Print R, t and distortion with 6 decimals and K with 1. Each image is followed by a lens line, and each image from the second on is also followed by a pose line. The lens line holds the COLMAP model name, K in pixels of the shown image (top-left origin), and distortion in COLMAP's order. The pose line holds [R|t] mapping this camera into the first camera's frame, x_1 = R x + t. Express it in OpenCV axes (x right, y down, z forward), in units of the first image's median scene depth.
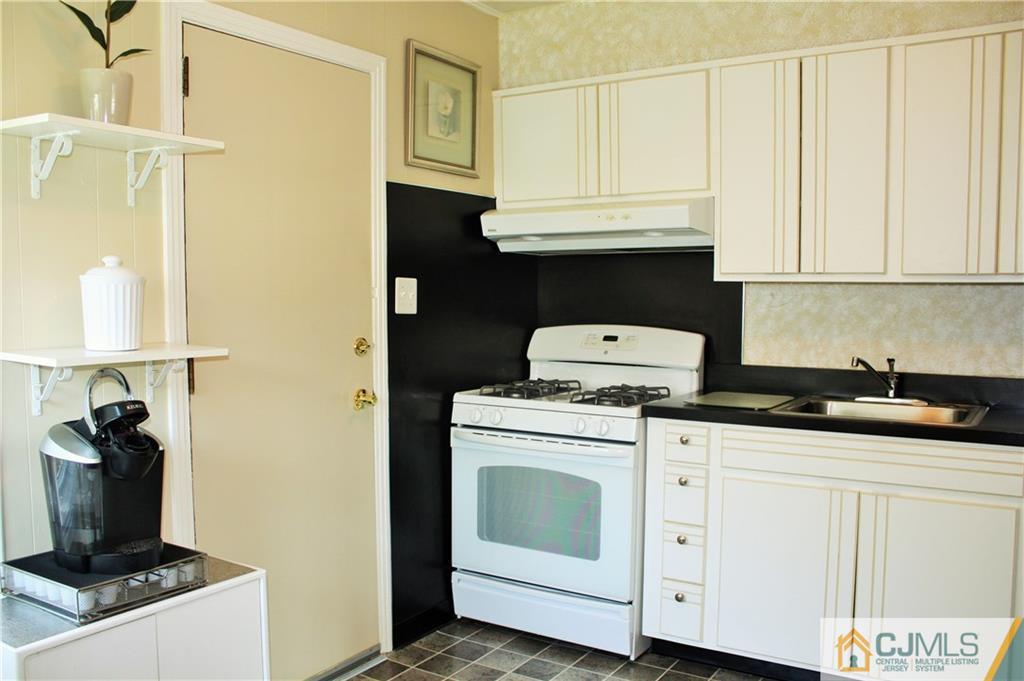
lens RADIAL K [[906.1, 0, 549.1], [0, 906.1, 352.2], [0, 0, 1]] dist [-0.164793, 0.132906]
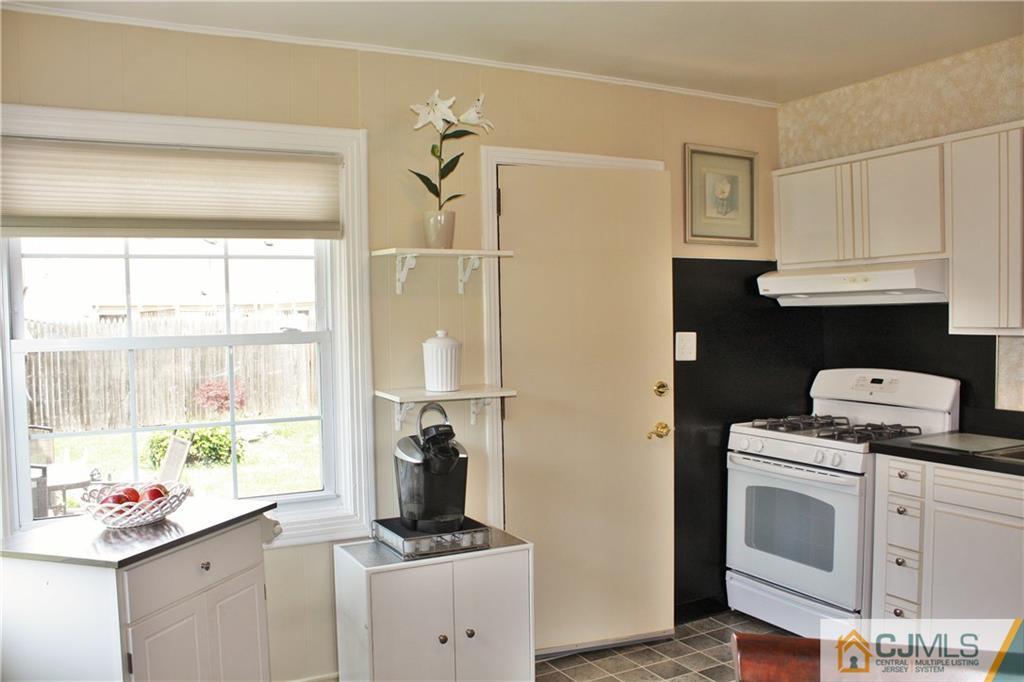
lens RADIAL K [[906.1, 0, 549.1], [0, 906.1, 352.7], [0, 0, 1]] dist [-0.164793, 0.132906]
pose [[0.873344, 0.009458, -0.487012, 0.286351], [-0.017660, 0.999769, -0.012252, -0.034409], [0.486784, 0.019301, 0.873309, -0.195067]]
